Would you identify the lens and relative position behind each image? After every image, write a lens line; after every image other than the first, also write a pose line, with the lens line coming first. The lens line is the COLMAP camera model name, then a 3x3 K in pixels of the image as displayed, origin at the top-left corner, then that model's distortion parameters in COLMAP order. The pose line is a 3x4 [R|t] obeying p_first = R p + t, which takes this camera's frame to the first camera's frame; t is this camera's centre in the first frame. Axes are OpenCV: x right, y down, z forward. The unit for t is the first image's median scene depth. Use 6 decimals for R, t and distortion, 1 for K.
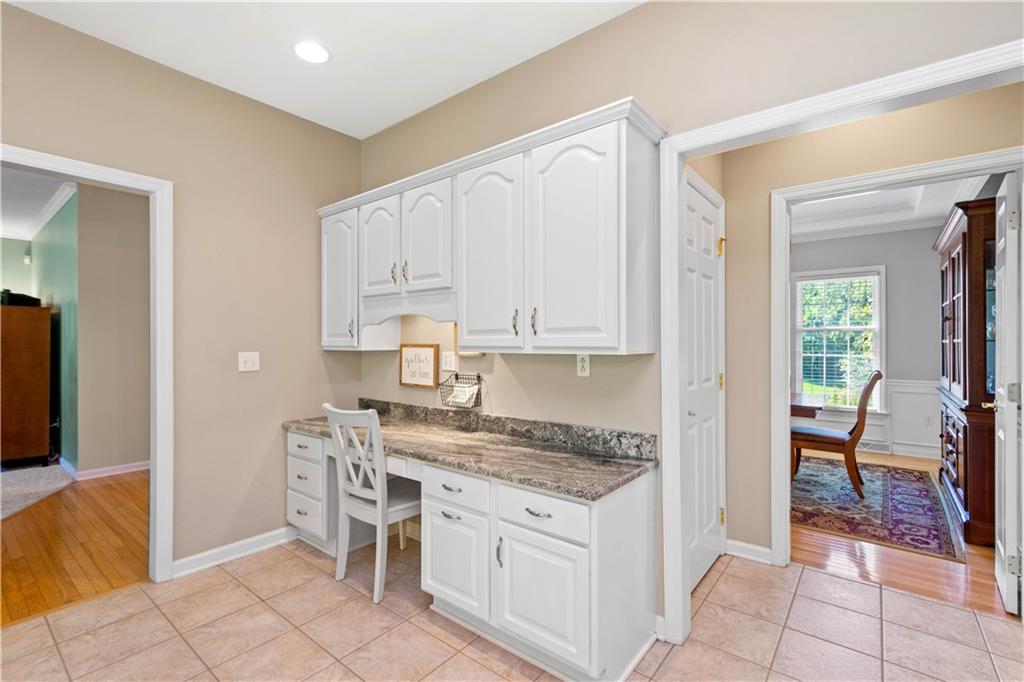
lens RADIAL K [[449.9, 0, 503.7], [0, 449.9, 344.3], [0, 0, 1]] dist [0.003567, -0.000777]
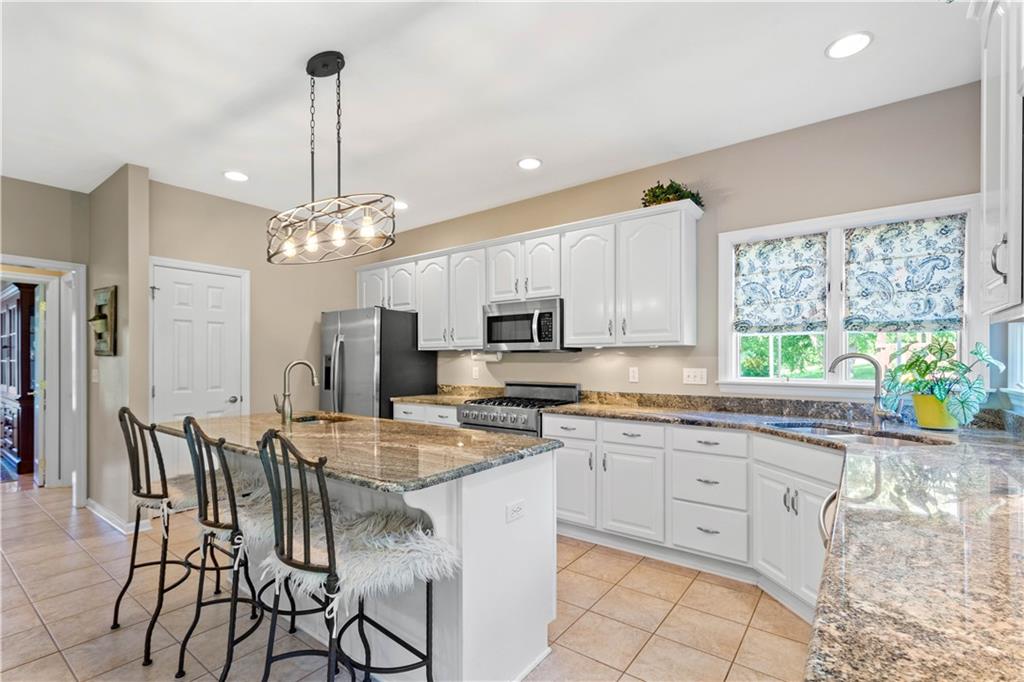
lens RADIAL K [[449.9, 0, 507.0], [0, 449.9, 356.7], [0, 0, 1]] dist [0.003567, -0.000777]
pose [[-0.058878, 0.005911, 0.998248, -0.791458], [0.002717, 0.999980, -0.005761, -0.009480], [-0.998261, 0.002373, -0.058893, -0.746911]]
